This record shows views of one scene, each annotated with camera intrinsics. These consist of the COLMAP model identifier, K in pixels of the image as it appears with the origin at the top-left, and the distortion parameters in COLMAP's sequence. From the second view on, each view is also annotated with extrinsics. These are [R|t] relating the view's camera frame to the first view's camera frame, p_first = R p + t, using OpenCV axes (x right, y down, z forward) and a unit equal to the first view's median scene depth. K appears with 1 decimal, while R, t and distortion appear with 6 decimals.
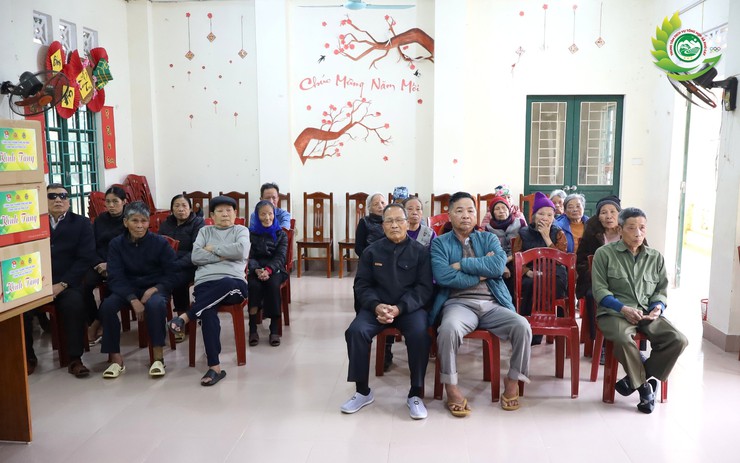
lens RADIAL K [[619.0, 0, 370.0], [0, 619.0, 231.5], [0, 0, 1]] dist [-0.007680, 0.001198]
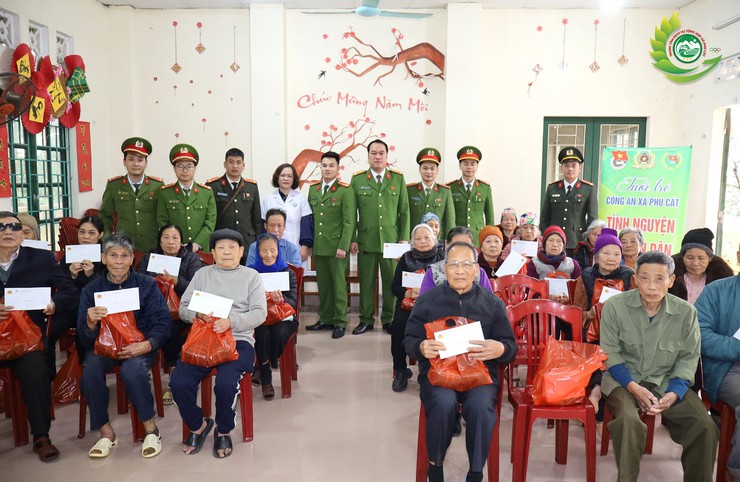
lens RADIAL K [[612.5, 0, 370.0], [0, 612.5, 241.0], [0, 0, 1]] dist [0.002246, -0.001709]
pose [[0.999181, 0.004455, 0.040221, -0.047212], [-0.003359, 0.999622, -0.027278, -0.008597], [-0.040327, 0.027120, 0.998818, 0.107845]]
